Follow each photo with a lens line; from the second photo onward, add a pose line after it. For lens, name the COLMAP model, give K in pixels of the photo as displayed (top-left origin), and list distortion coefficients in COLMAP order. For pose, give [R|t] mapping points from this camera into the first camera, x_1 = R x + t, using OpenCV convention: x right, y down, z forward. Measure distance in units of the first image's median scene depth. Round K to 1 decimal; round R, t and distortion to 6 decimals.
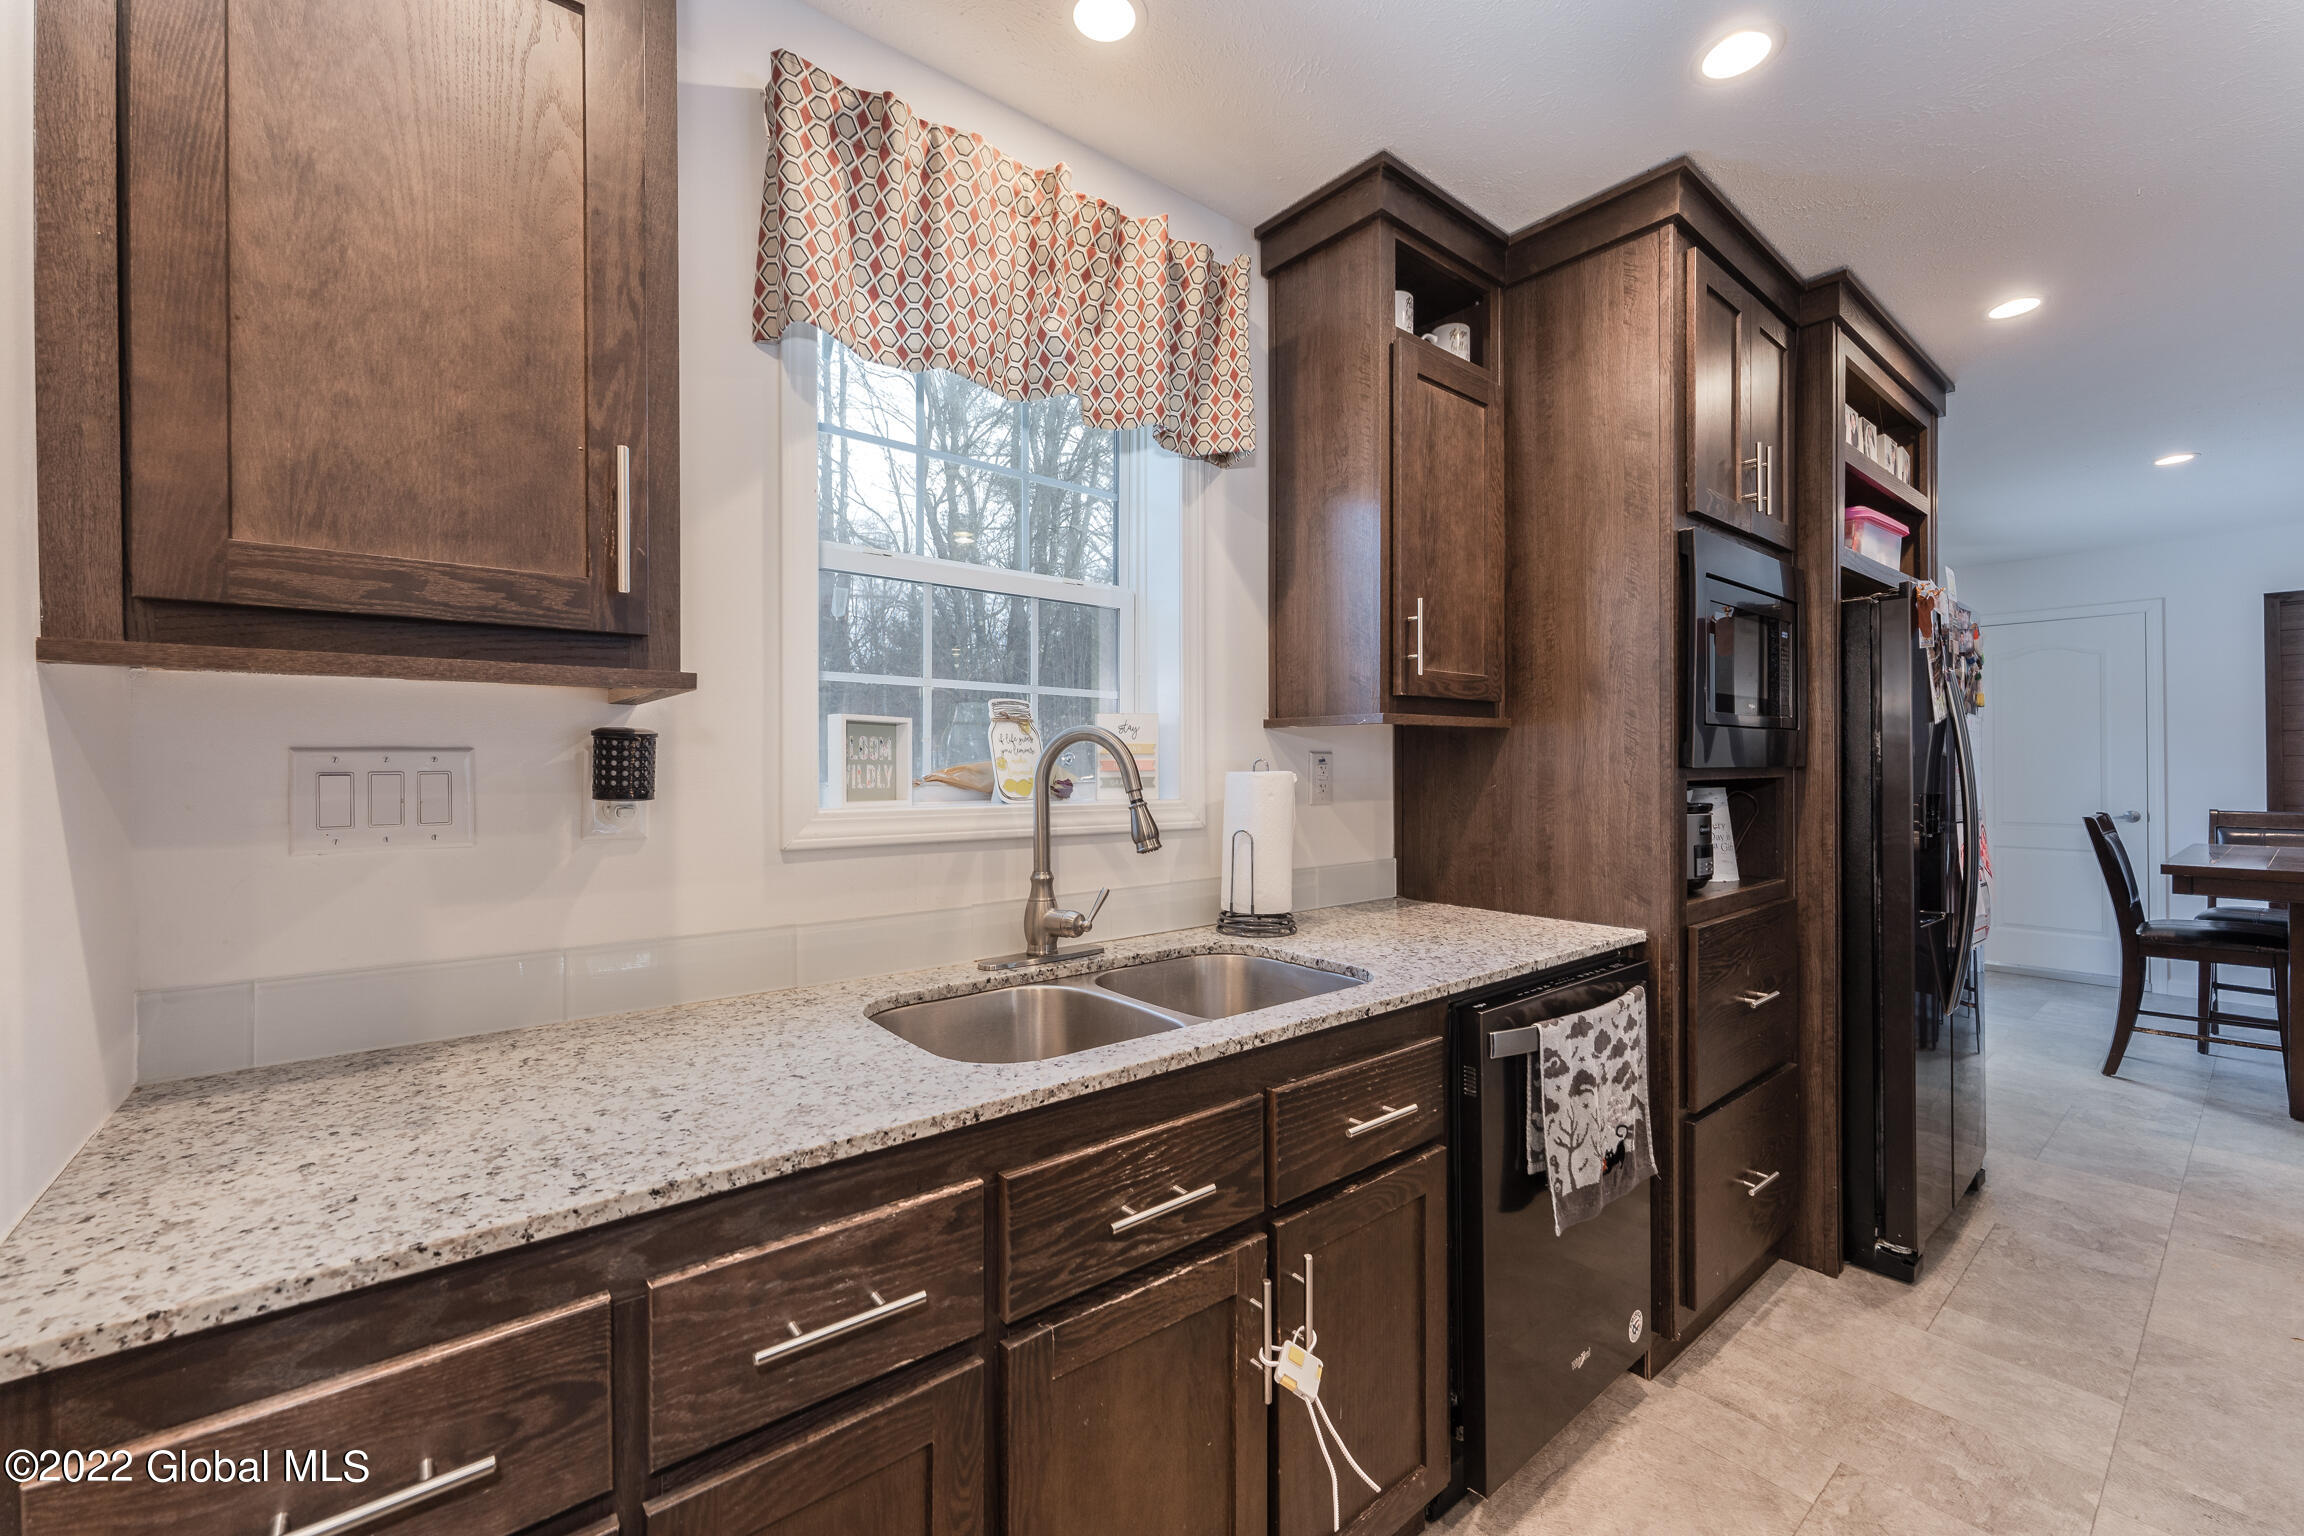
lens RADIAL K [[923.9, 0, 1152.0], [0, 923.9, 768.0], [0, 0, 1]] dist [0.001533, 0.000776]
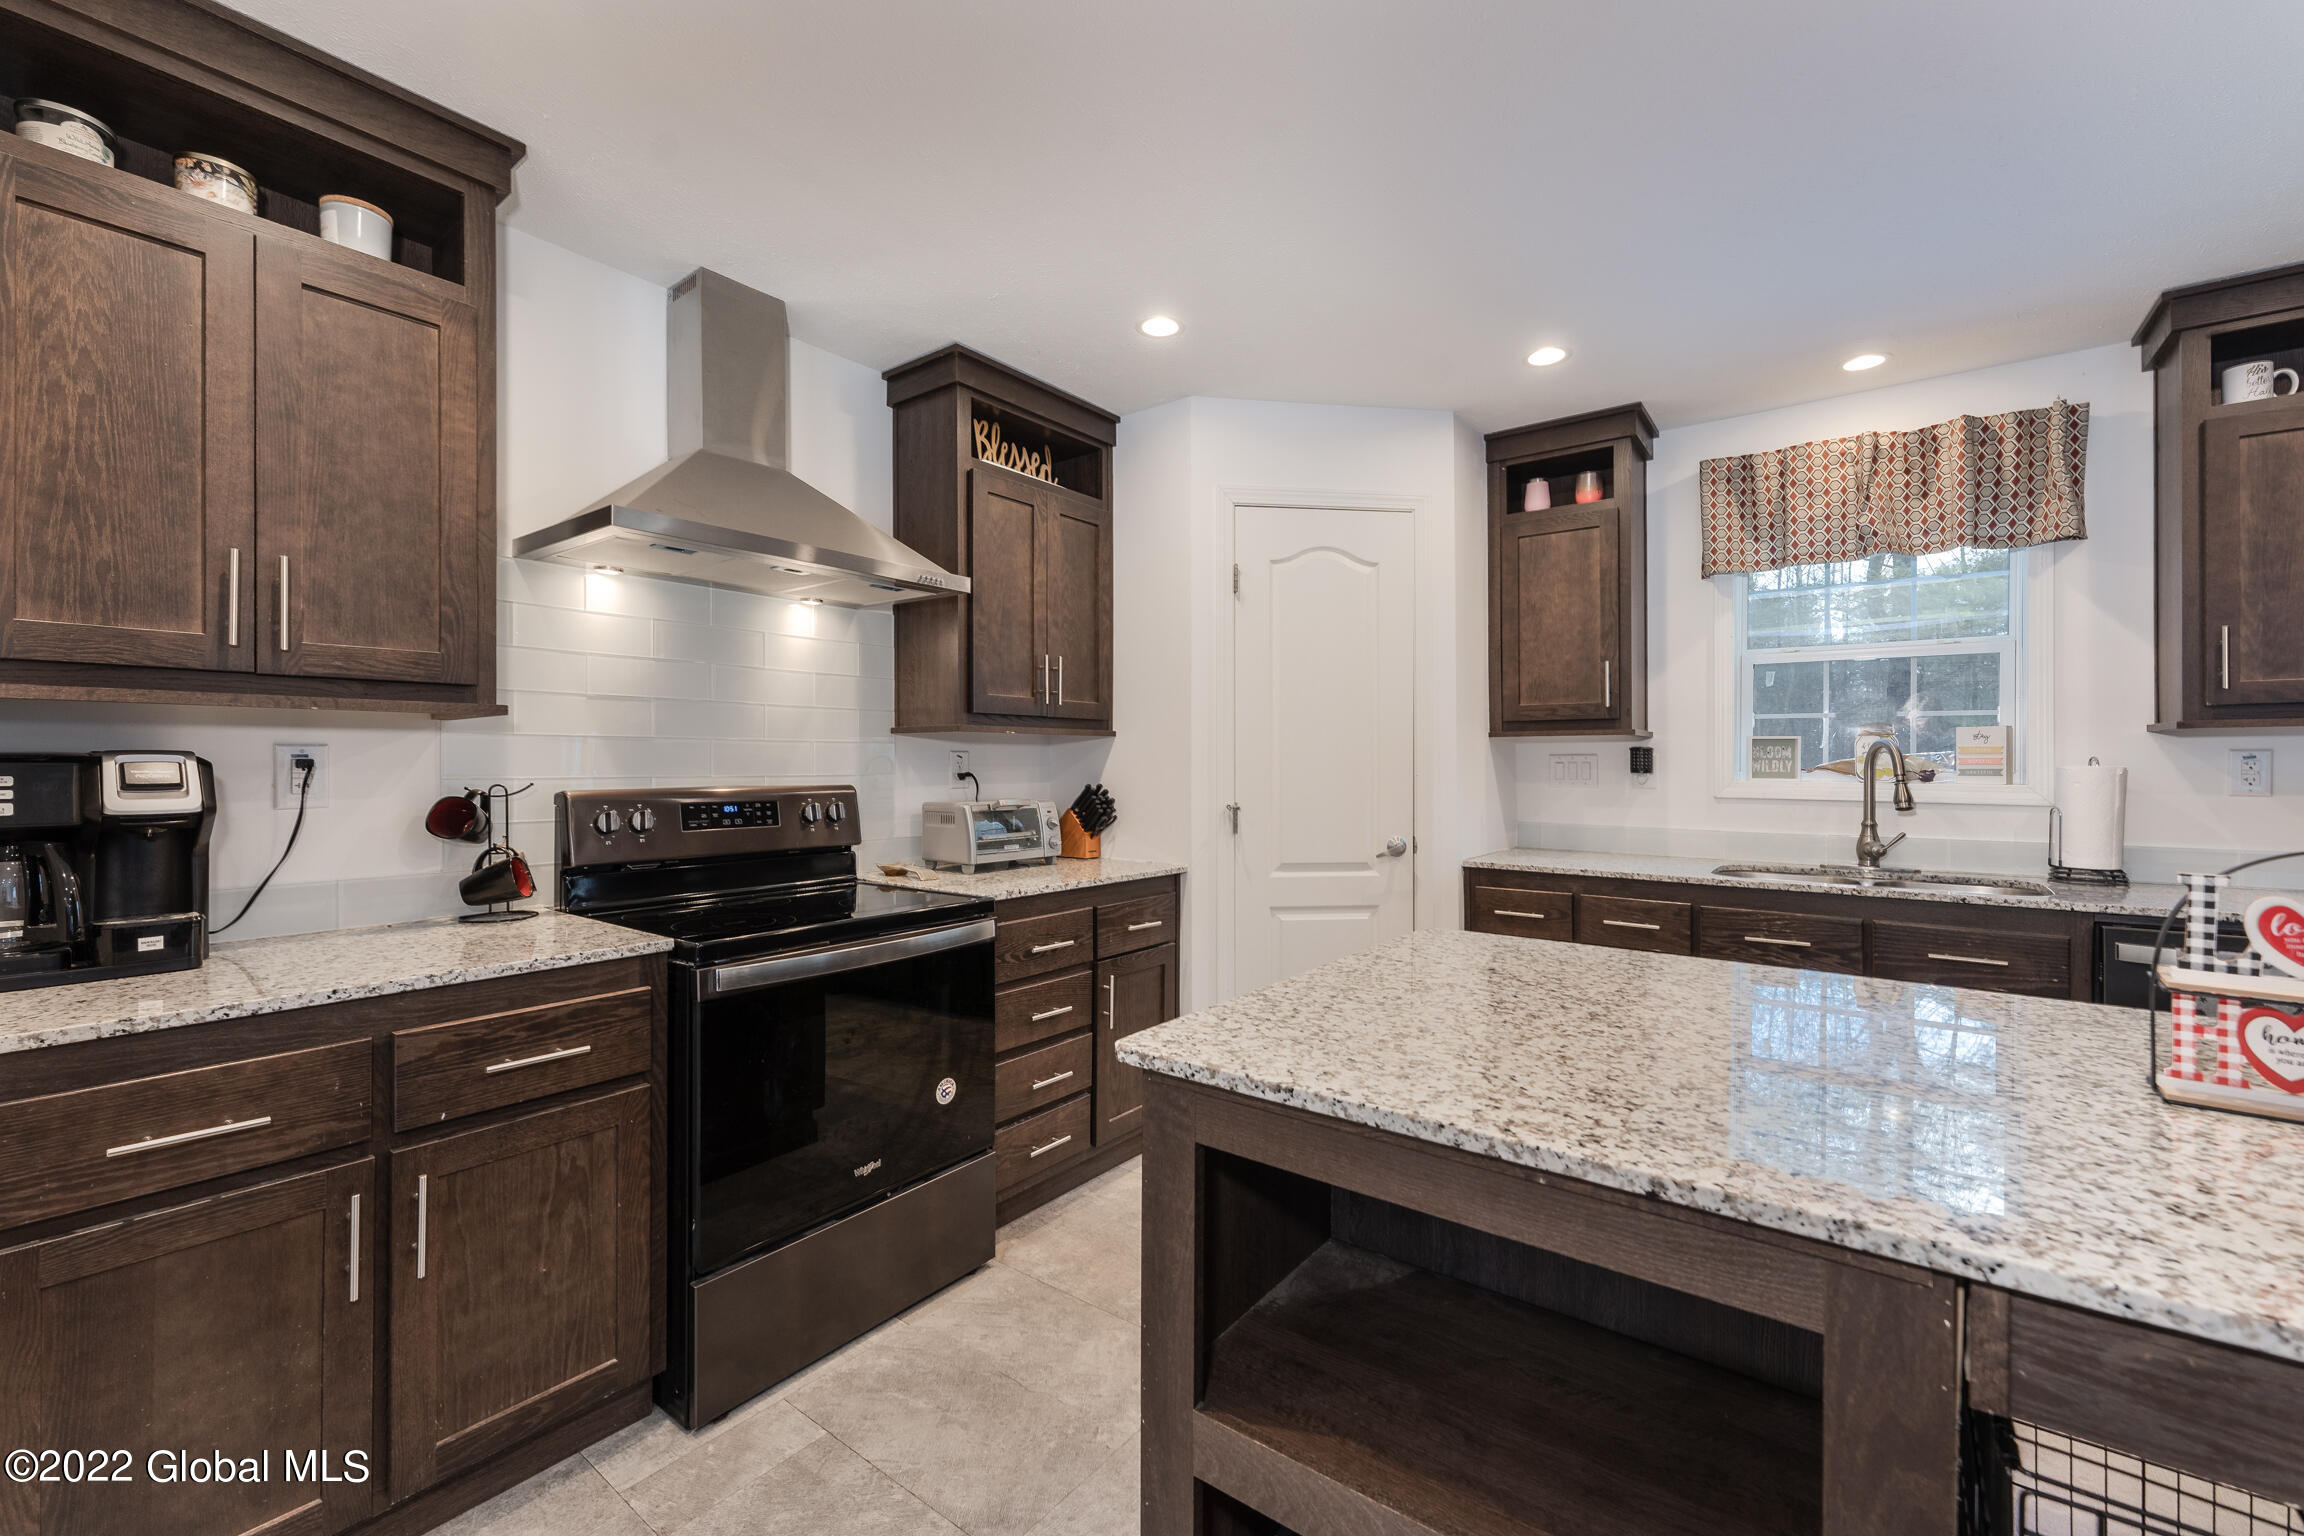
lens RADIAL K [[941.8, 0, 1152.0], [0, 941.8, 768.0], [0, 0, 1]] dist [0.000149, 0.000033]
pose [[0.228907, 0.015923, -0.973318, 1.735863], [-0.000393, 0.999868, 0.016265, -0.022754], [0.973448, -0.003341, 0.228883, -0.992247]]
